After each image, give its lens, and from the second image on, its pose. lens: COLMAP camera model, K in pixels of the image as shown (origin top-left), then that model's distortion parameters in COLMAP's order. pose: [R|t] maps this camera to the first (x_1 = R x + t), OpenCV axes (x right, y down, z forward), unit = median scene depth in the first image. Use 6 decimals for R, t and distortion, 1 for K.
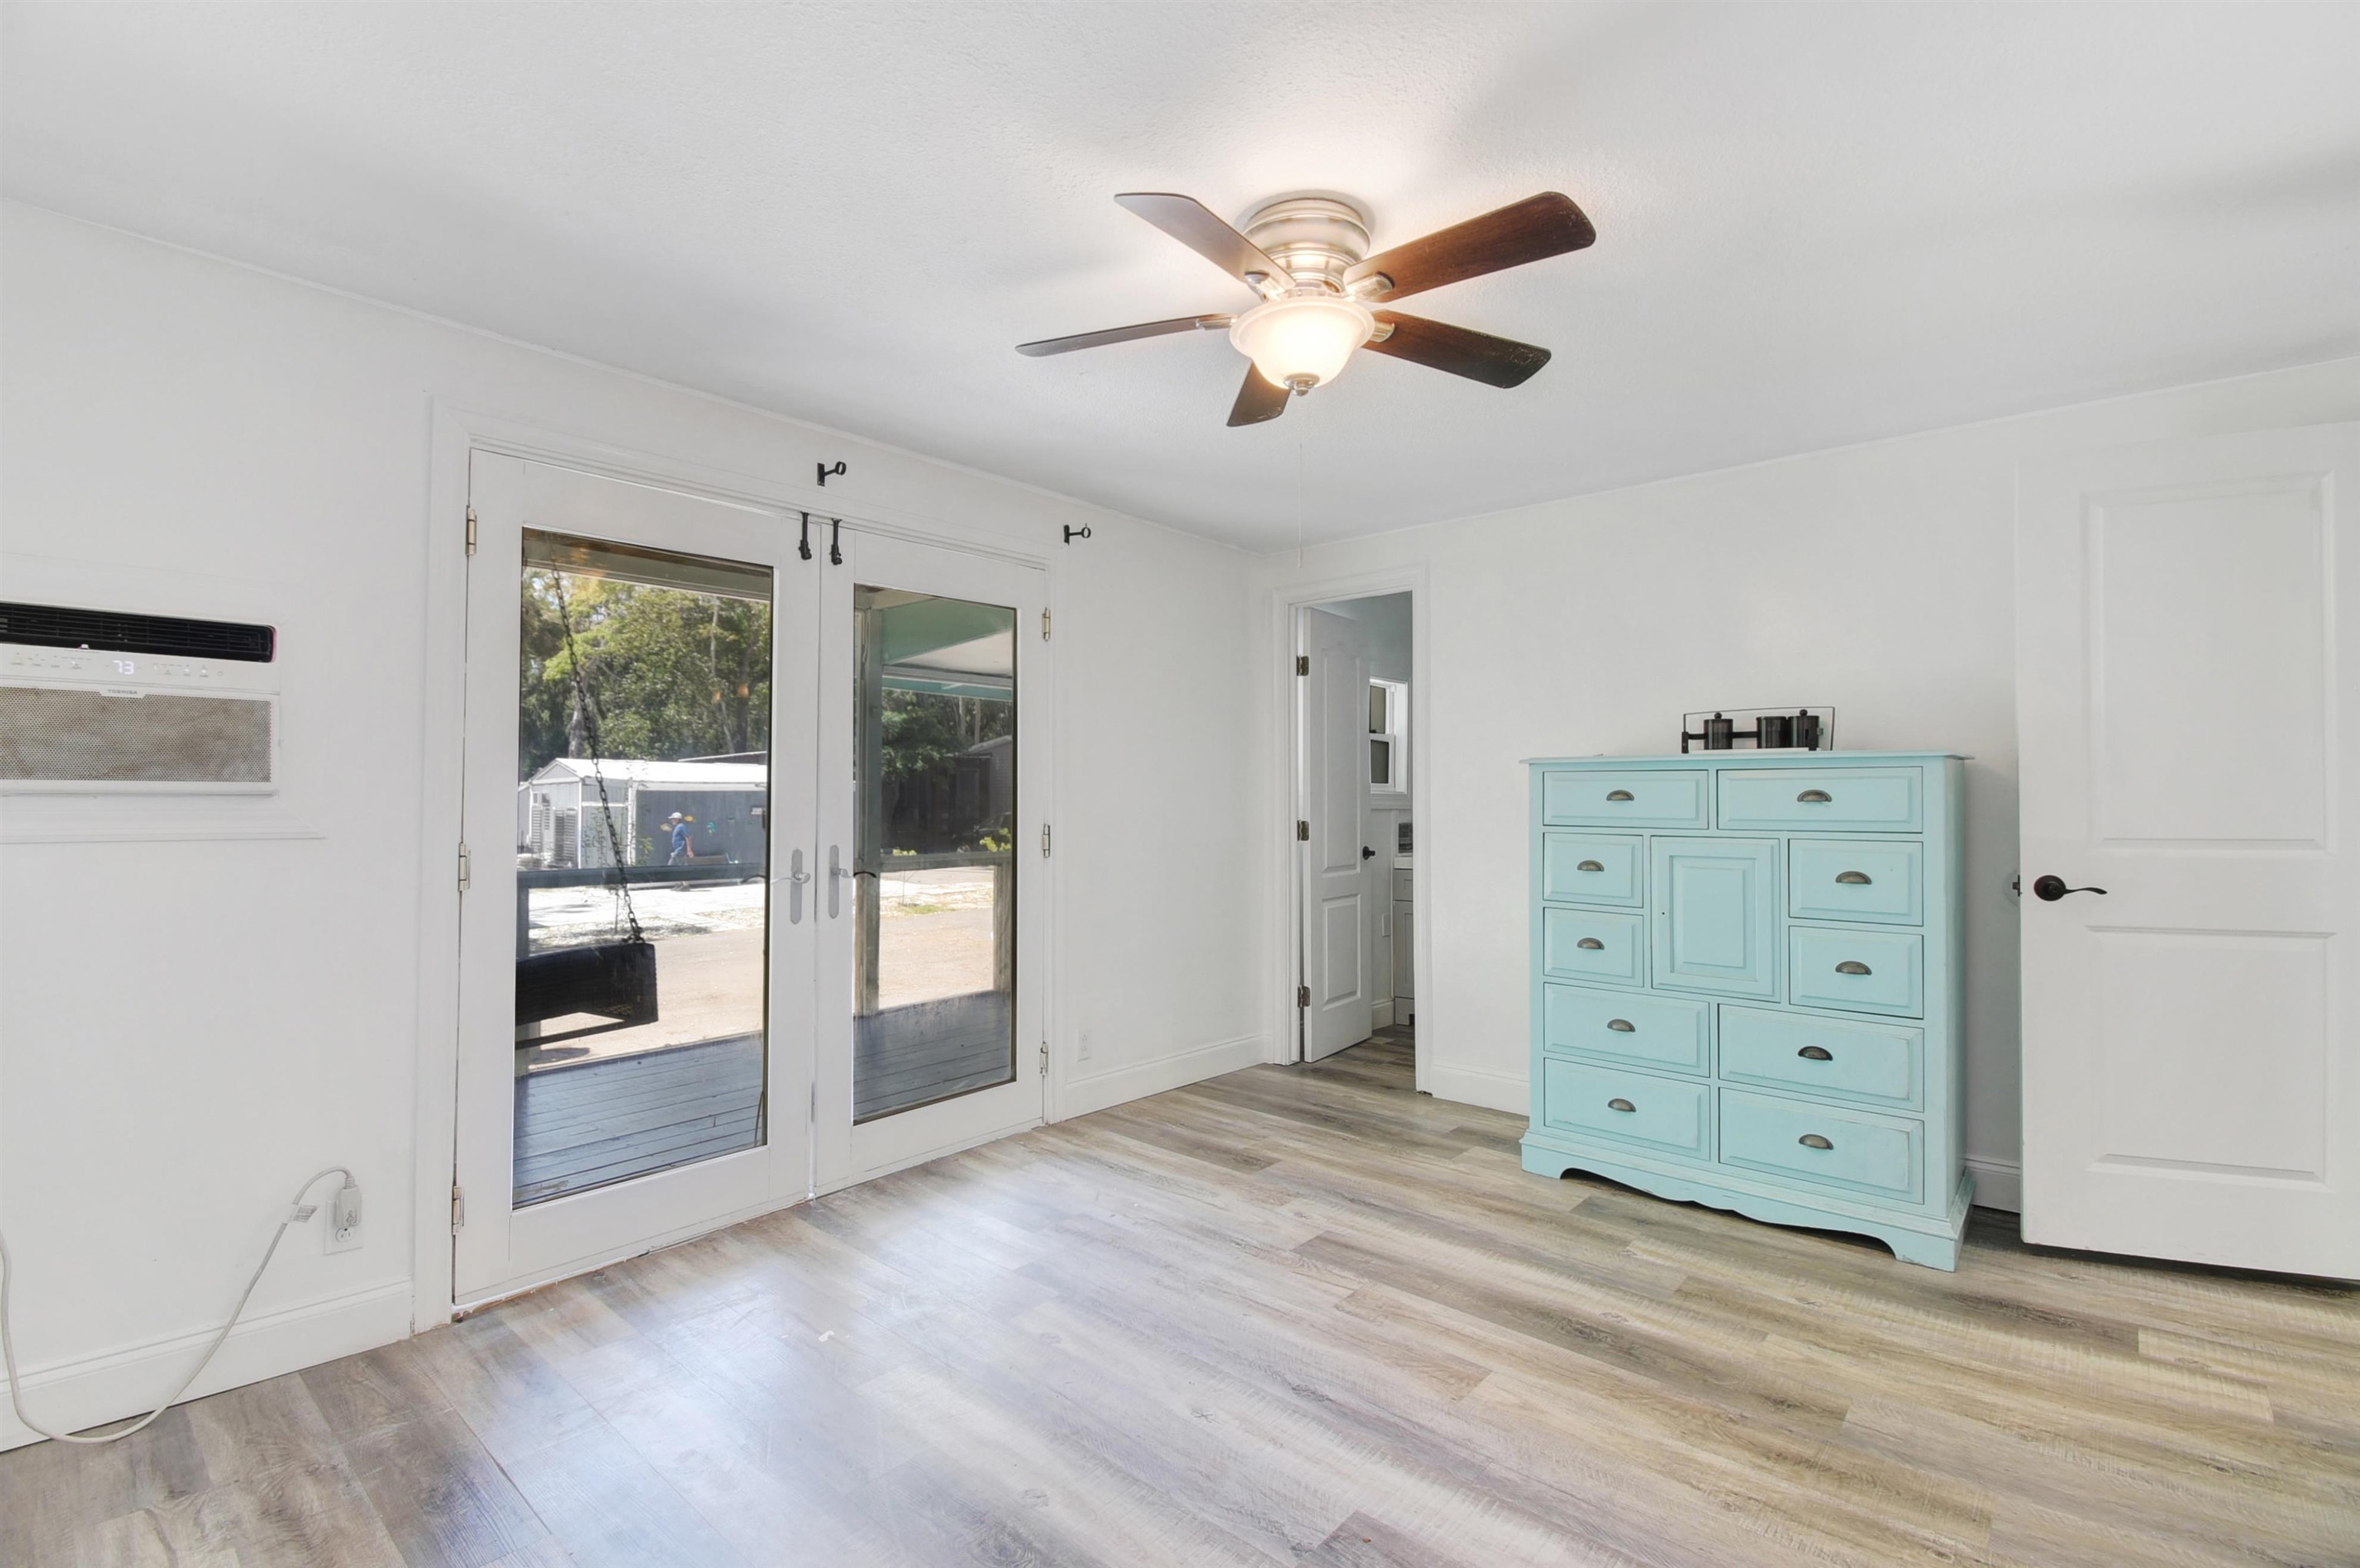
lens RADIAL K [[1020.6, 0, 1180.0], [0, 1020.6, 784.0], [0, 0, 1]] dist [0.030090, -0.030189]
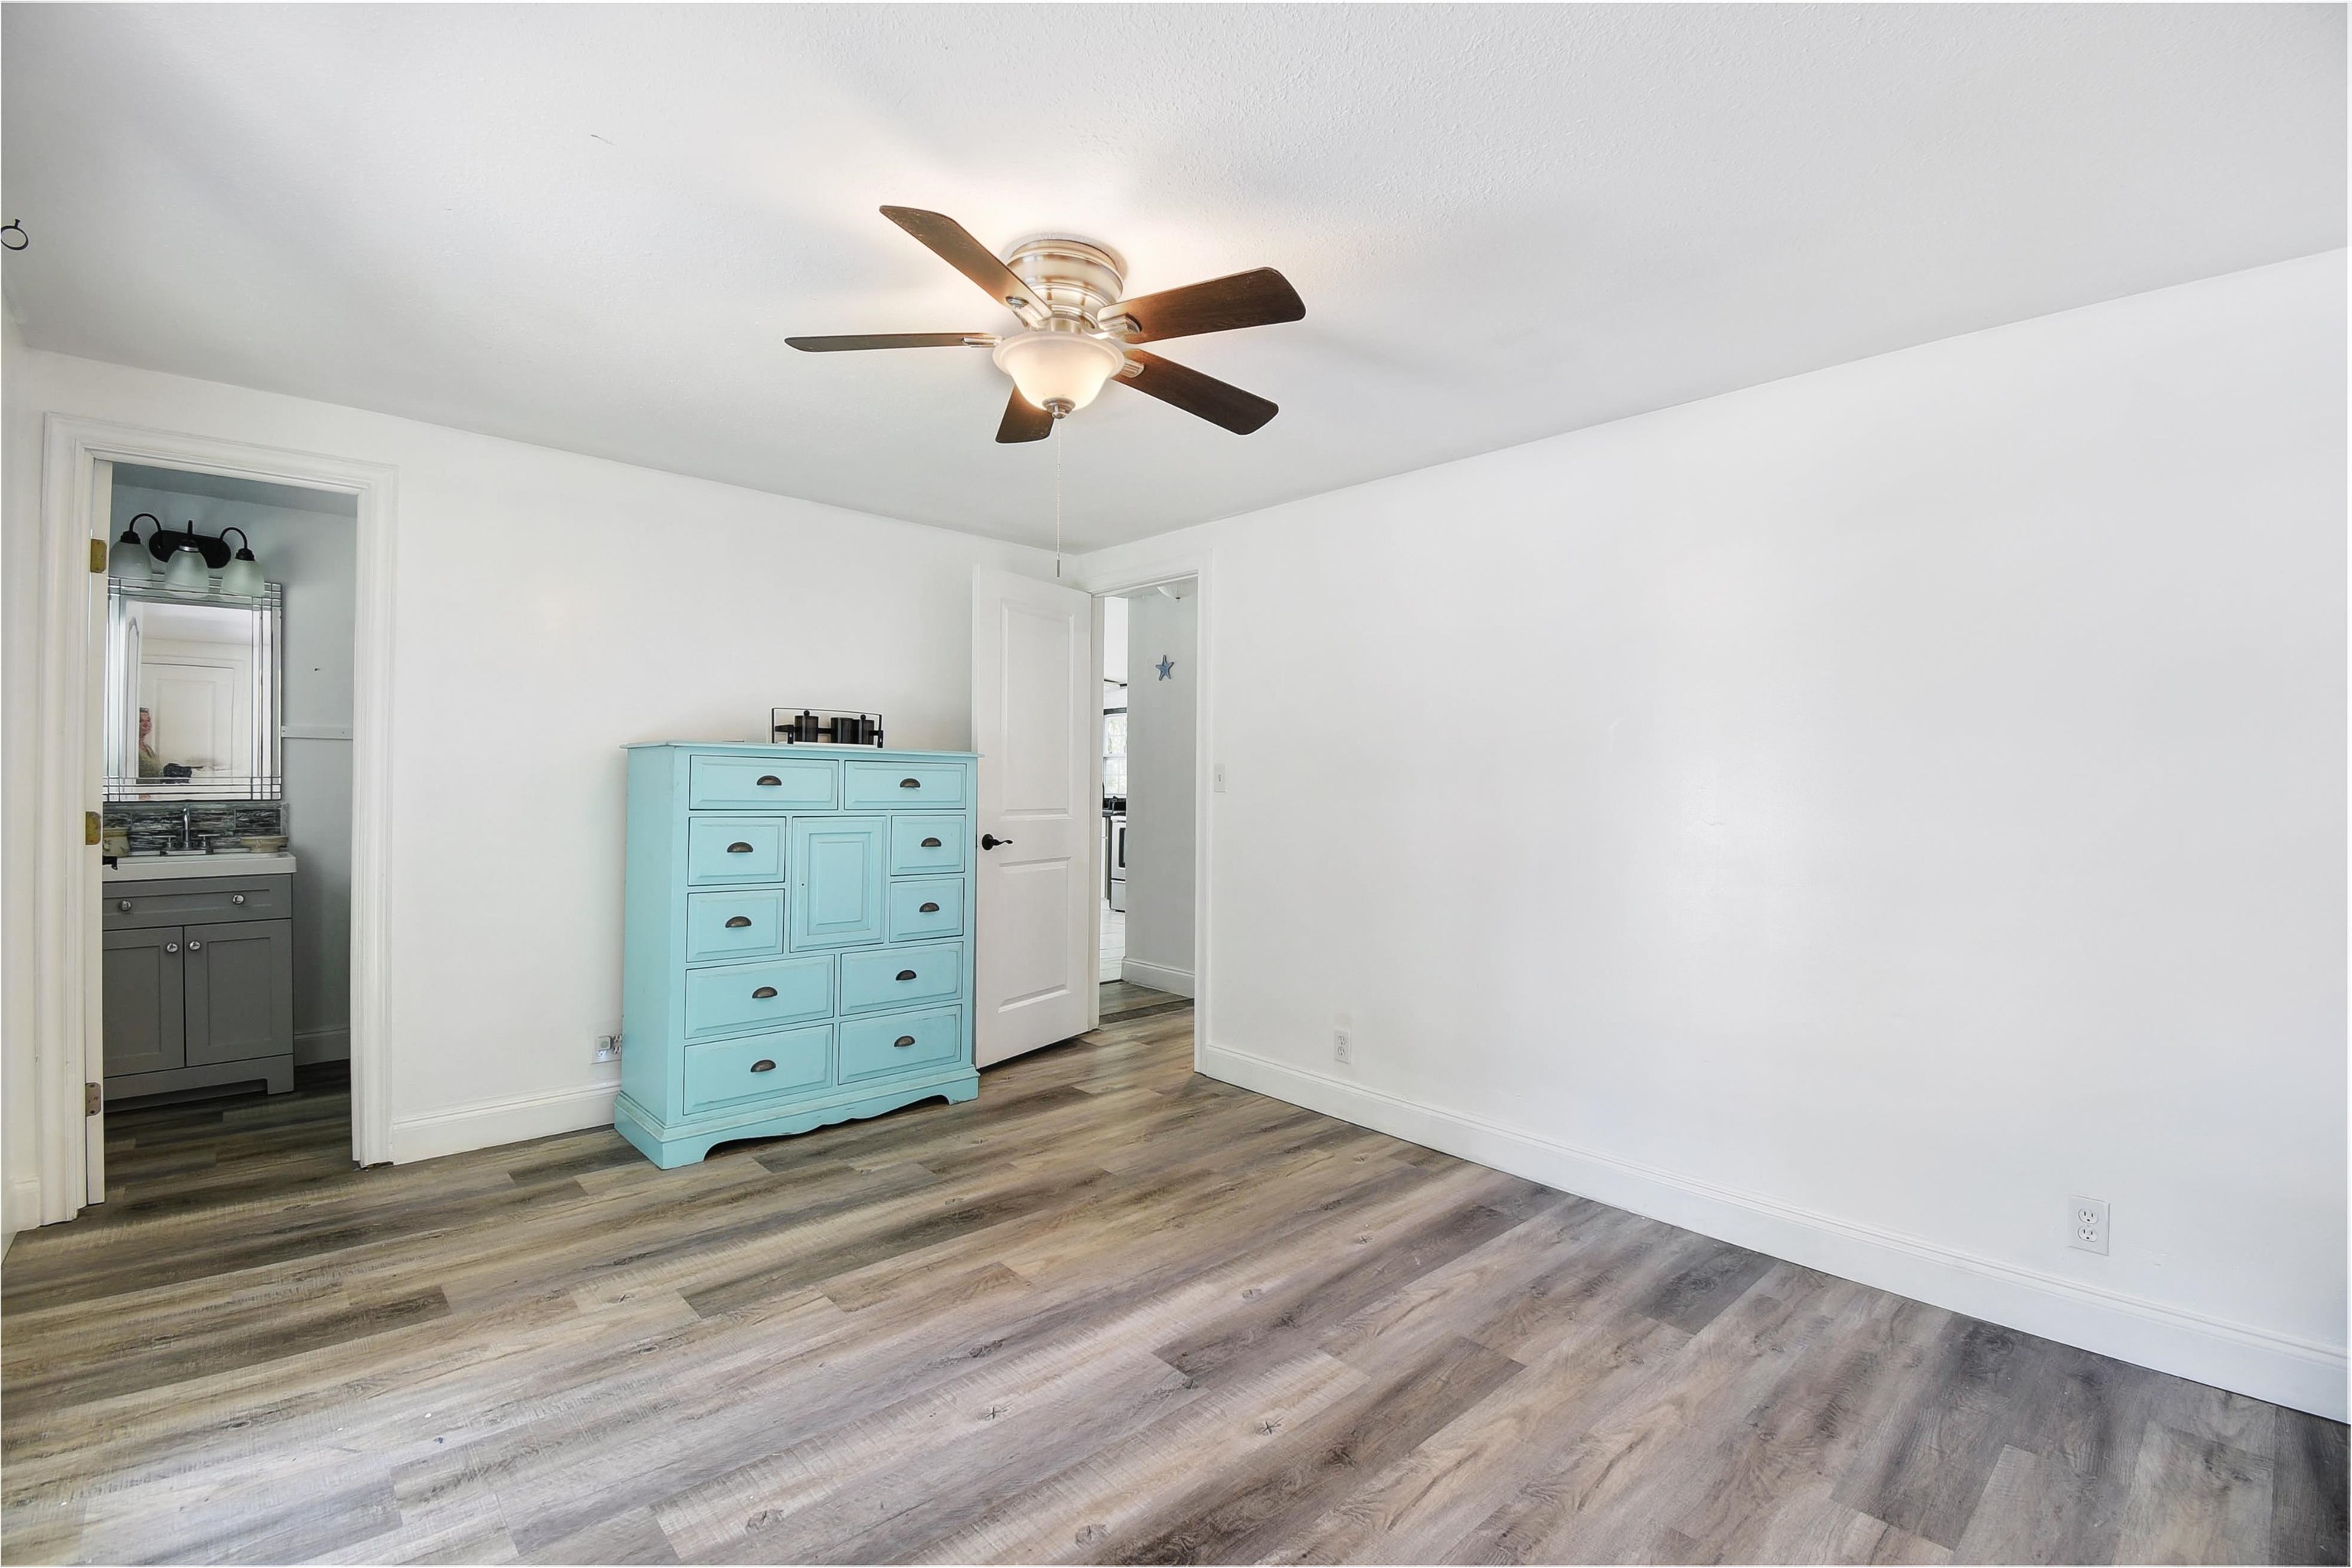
lens RADIAL K [[980.7, 0, 1176.0], [0, 980.7, 784.0], [0, 0, 1]] dist [0.000616, -0.014488]
pose [[0.142863, 0.004673, 0.989731, -0.594773], [-0.024143, 0.999708, -0.001236, 0.006576], [-0.989448, -0.023718, 0.142934, 0.477899]]
